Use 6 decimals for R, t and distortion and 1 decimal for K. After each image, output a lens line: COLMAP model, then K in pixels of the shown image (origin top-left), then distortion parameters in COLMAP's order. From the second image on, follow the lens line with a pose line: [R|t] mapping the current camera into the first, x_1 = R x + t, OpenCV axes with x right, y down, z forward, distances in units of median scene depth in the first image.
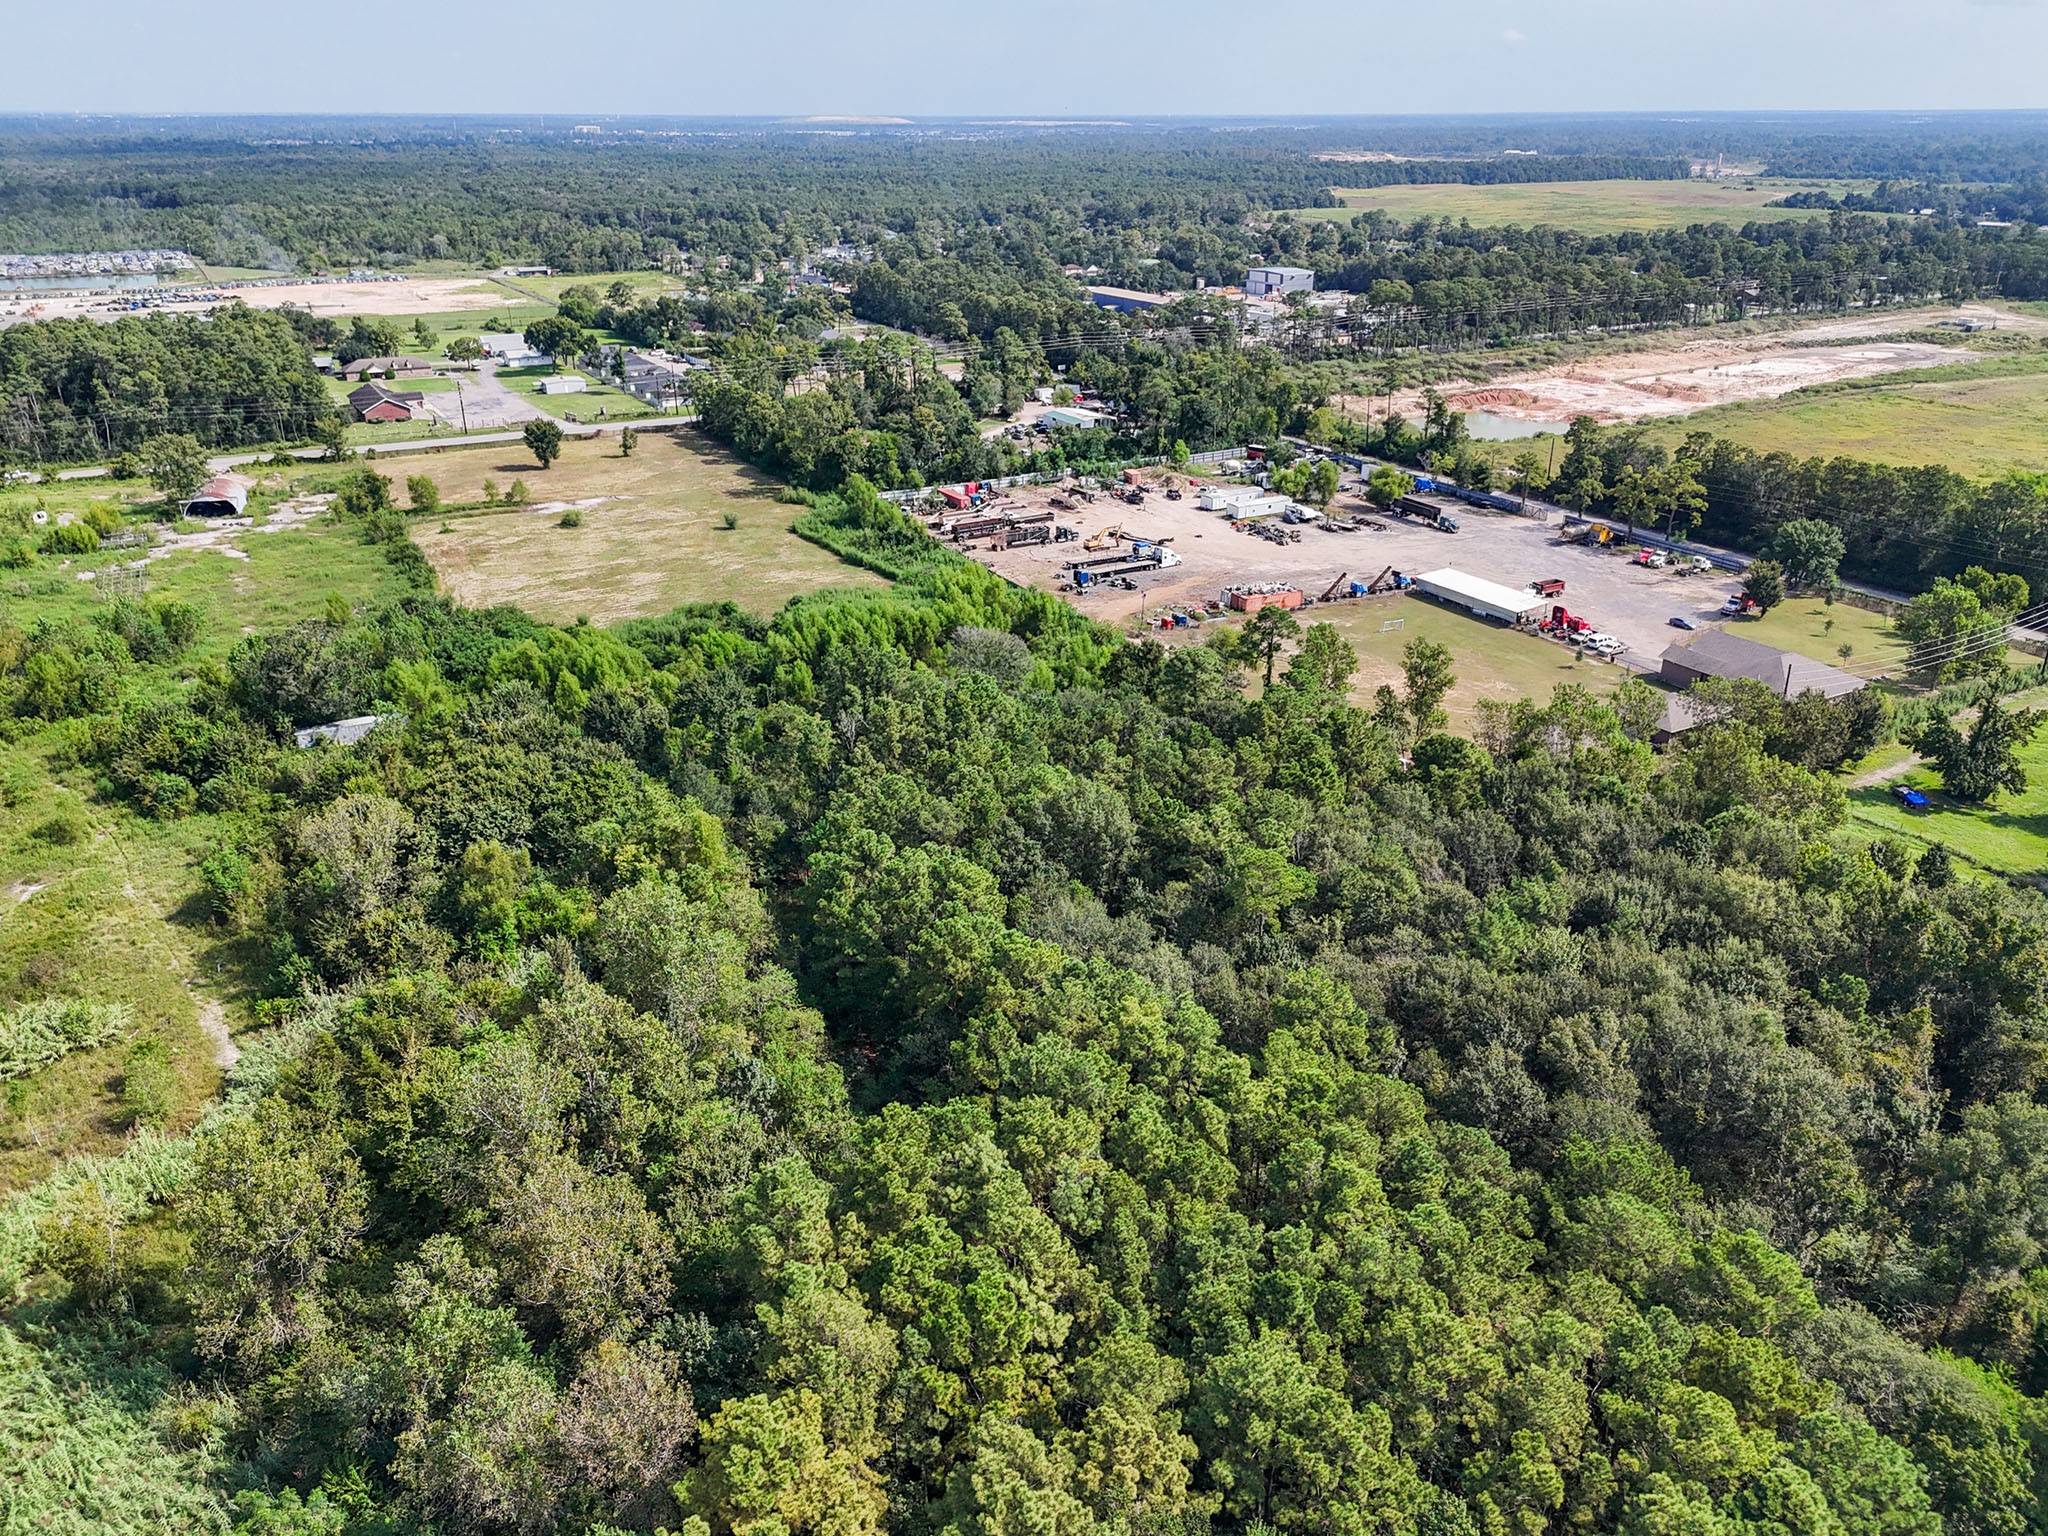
lens RADIAL K [[1506.3, 0, 1032.6], [0, 1506.3, 762.6], [0, 0, 1]] dist [0.067911, -0.061625]
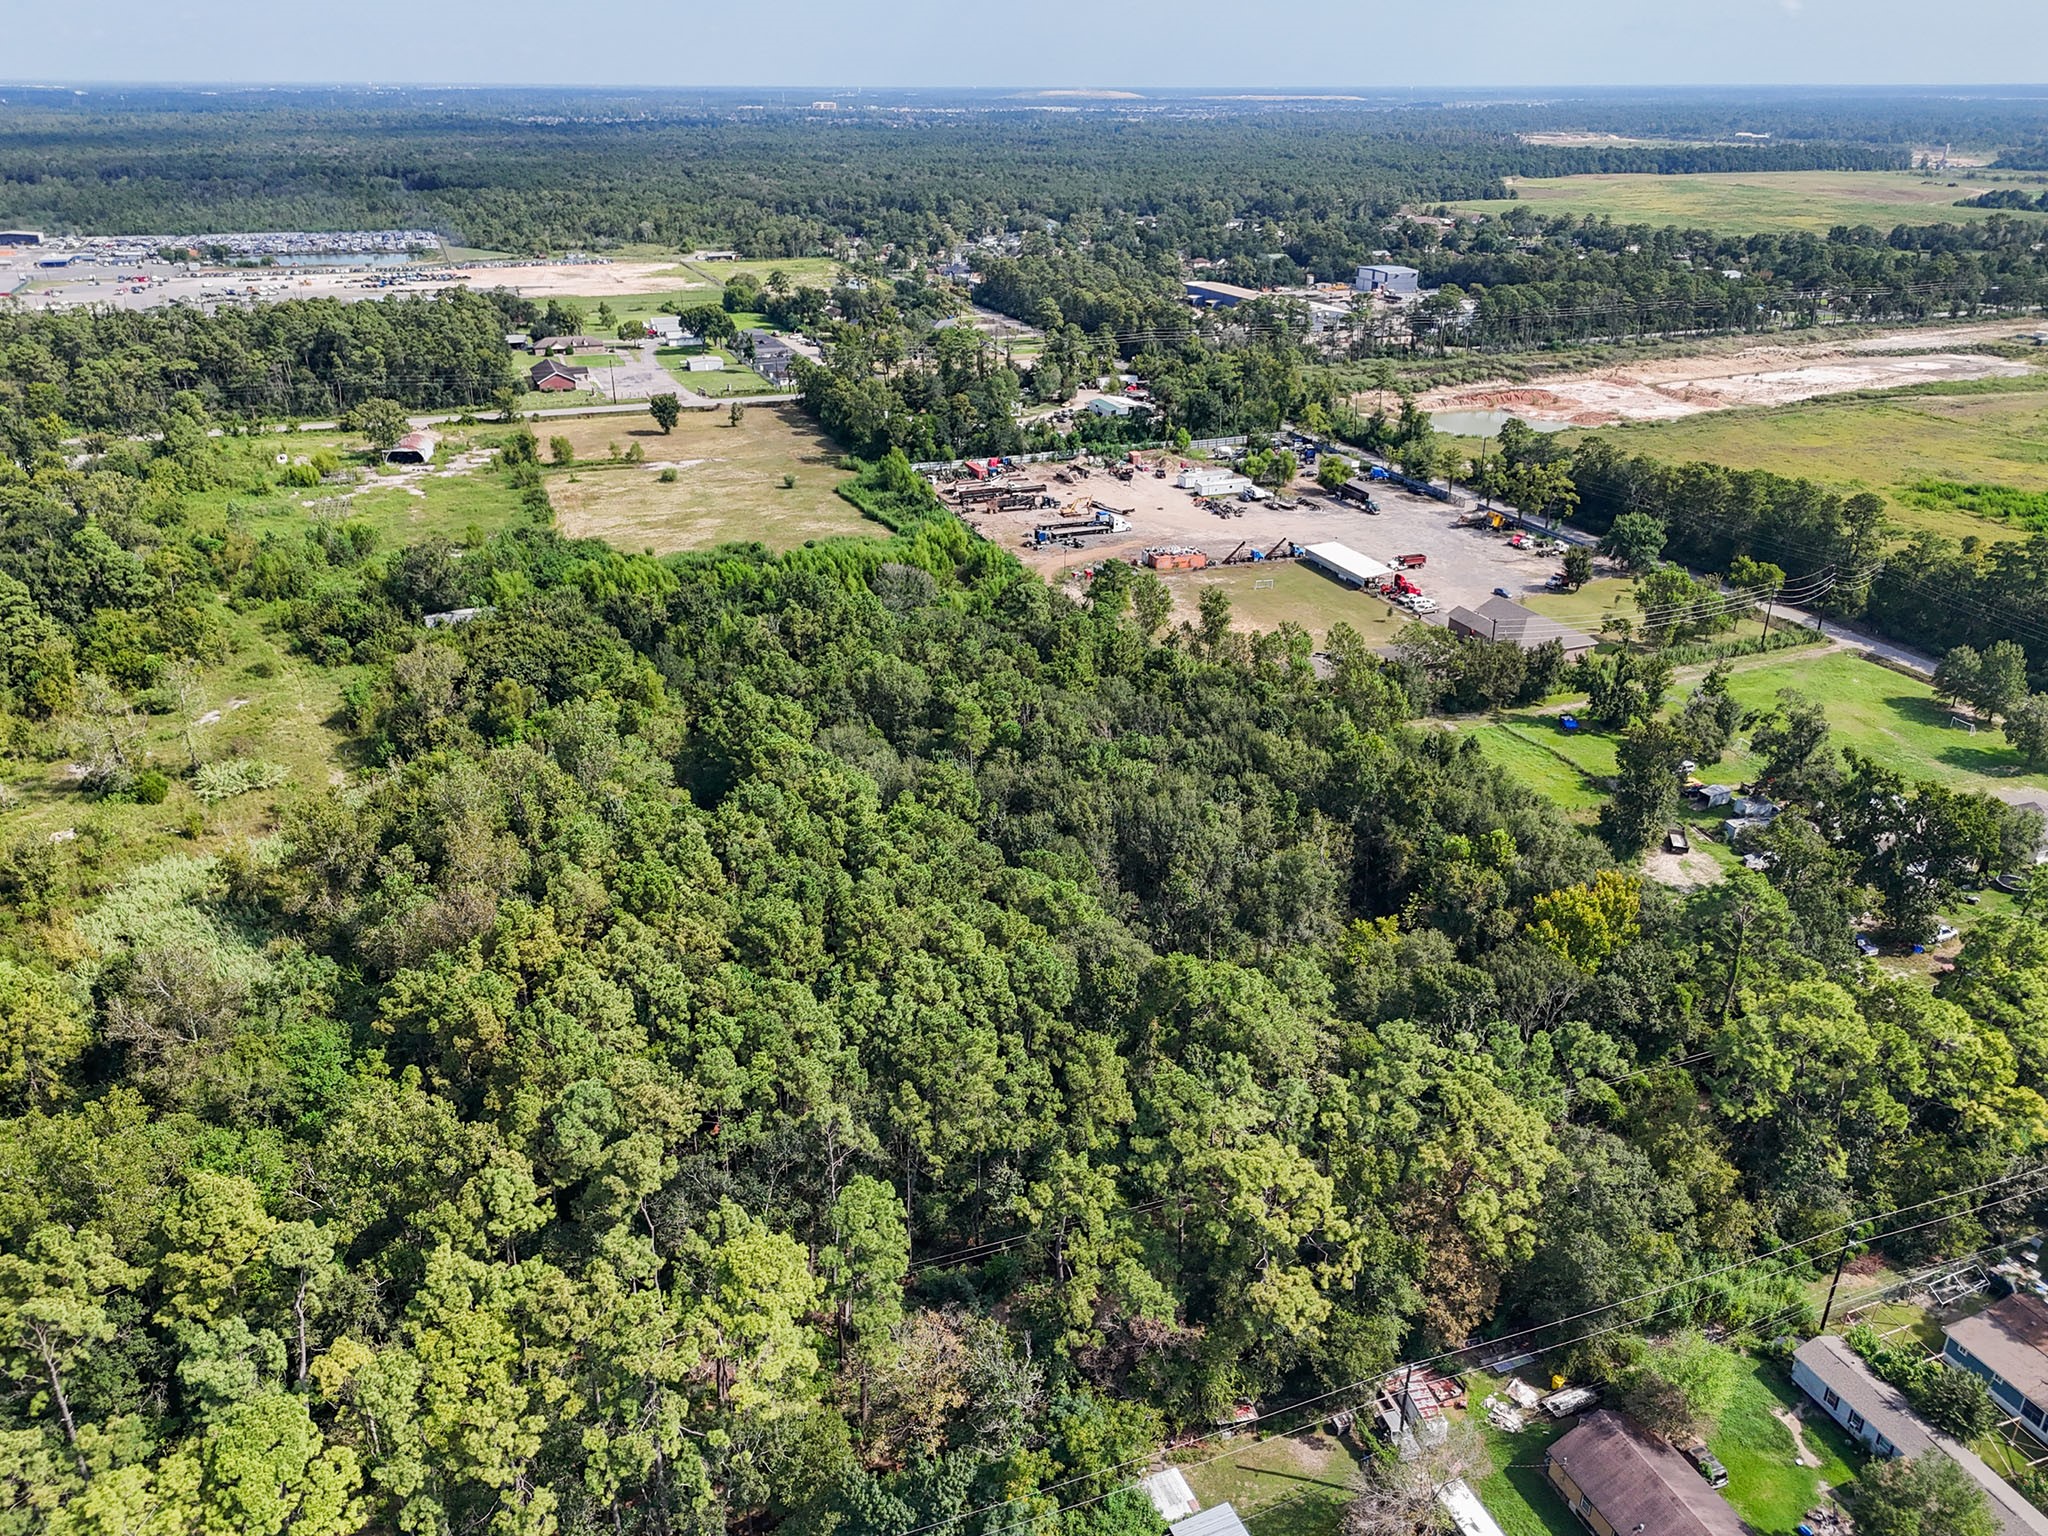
lens RADIAL K [[1506.3, 0, 1032.6], [0, 1506.3, 762.6], [0, 0, 1]] dist [0.067911, -0.061625]
pose [[0.989533, 0.061805, -0.130403, 0.172845], [-0.059709, 0.998017, 0.019920, 0.034663], [0.131375, -0.011925, 0.991261, -0.212086]]
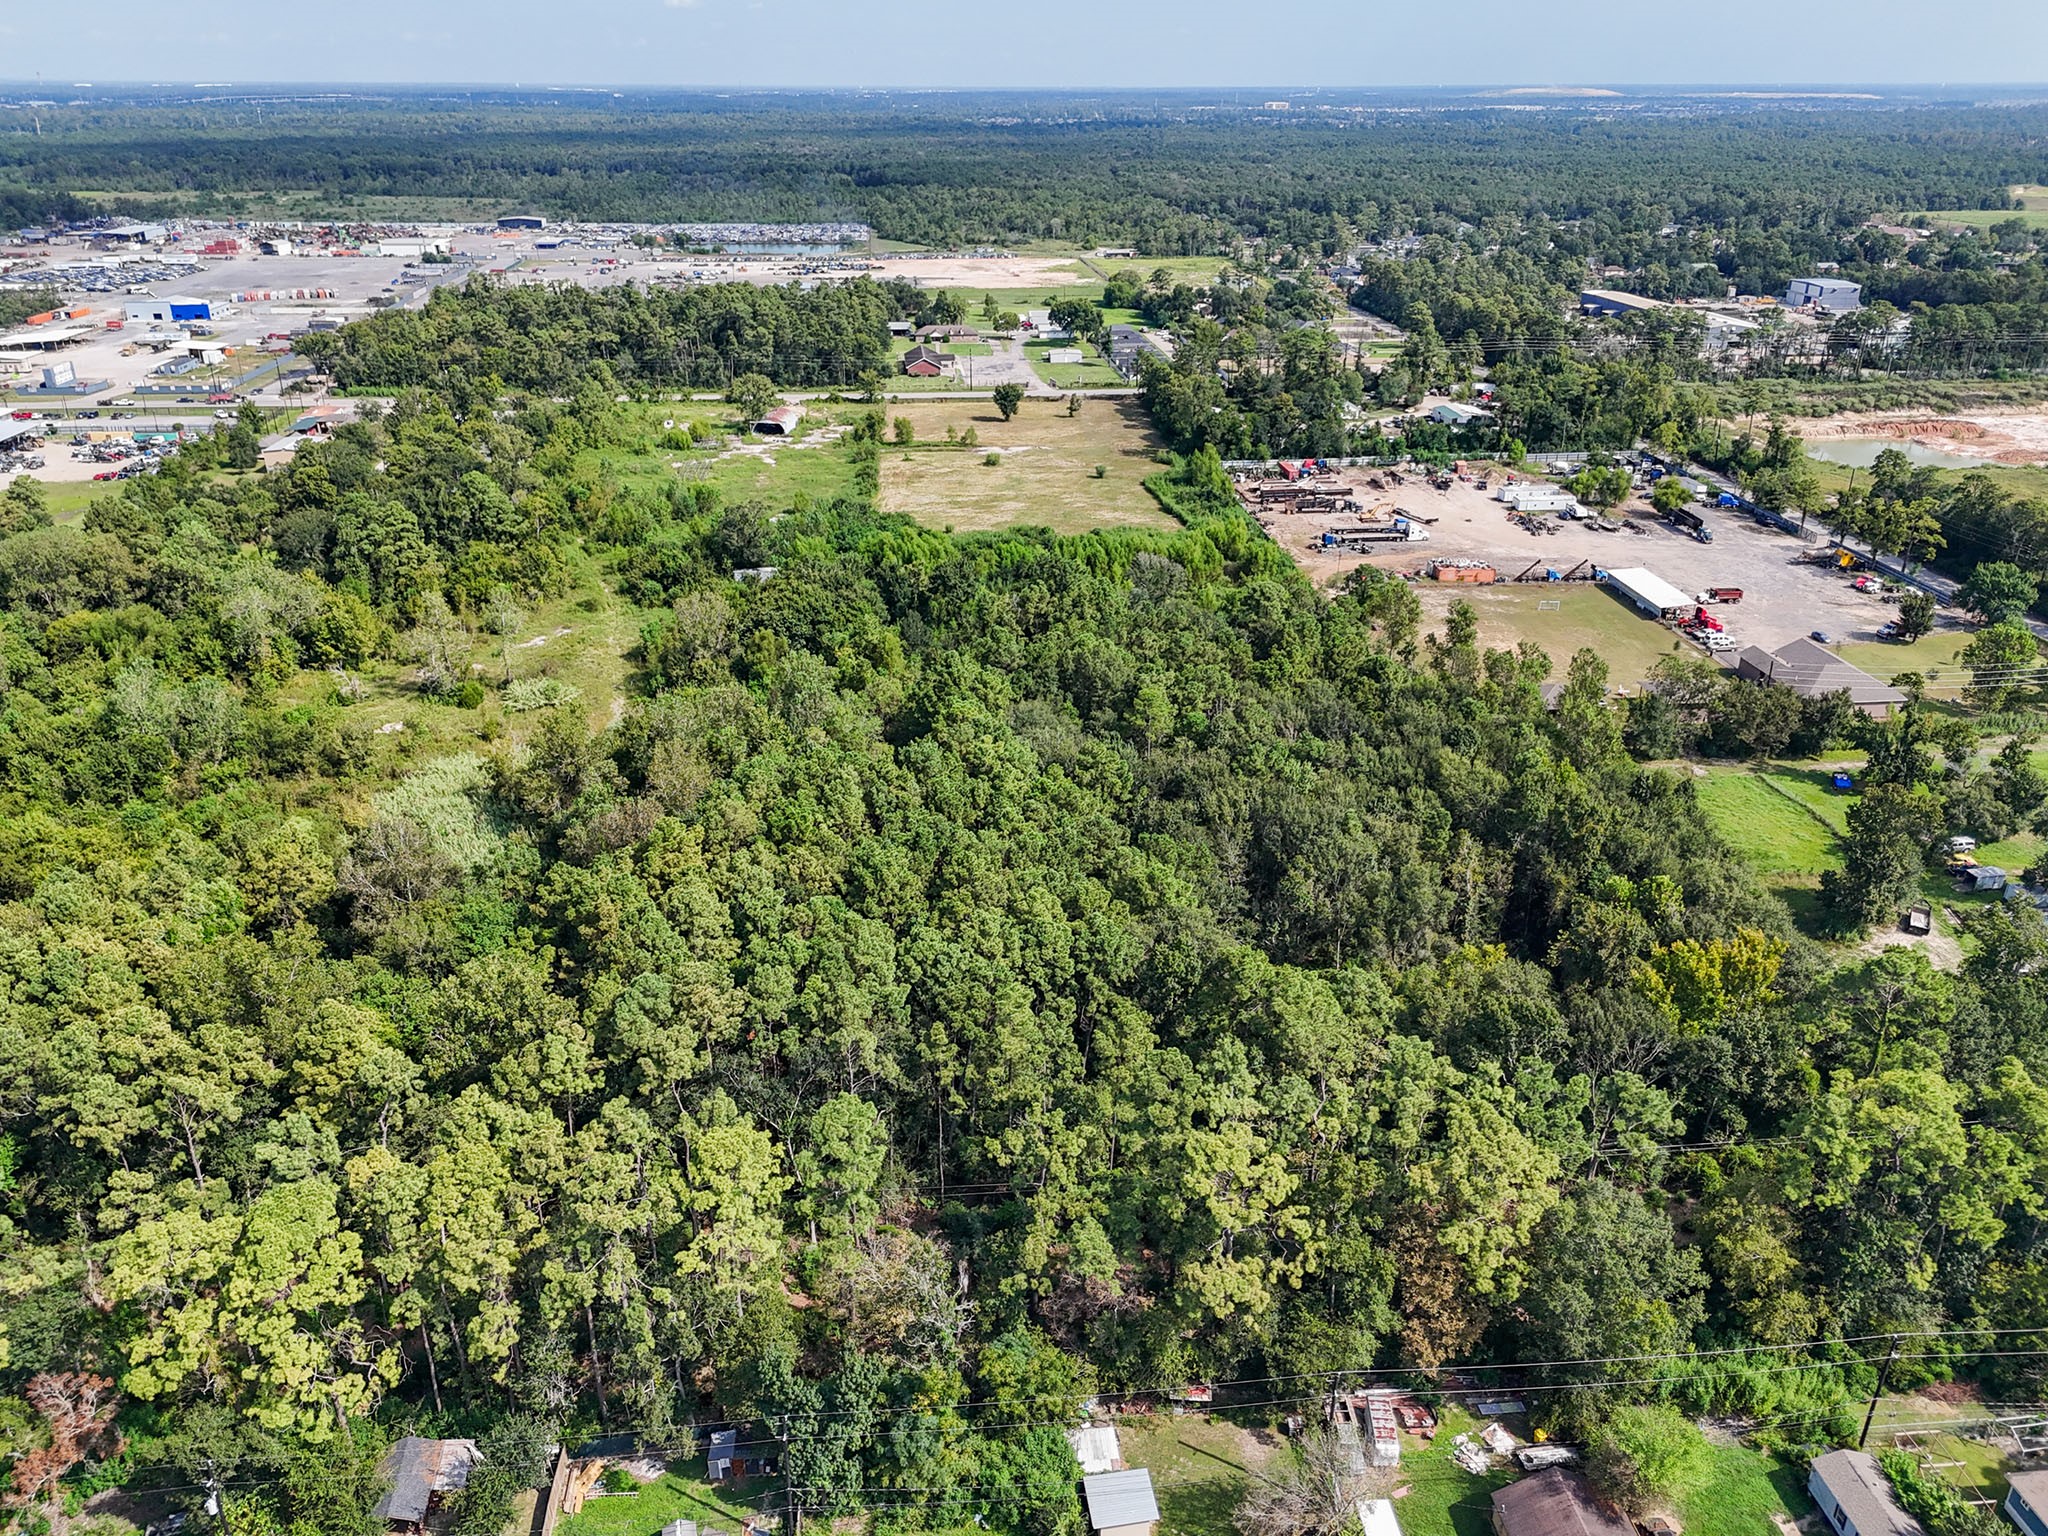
lens RADIAL K [[1506.3, 0, 1032.6], [0, 1506.3, 762.6], [0, 0, 1]] dist [0.067911, -0.061625]
pose [[0.912884, 0.169263, -0.371474, 0.260773], [-0.163204, 0.985427, 0.047945, 0.032155], [0.374176, 0.016858, 0.927205, -0.206199]]
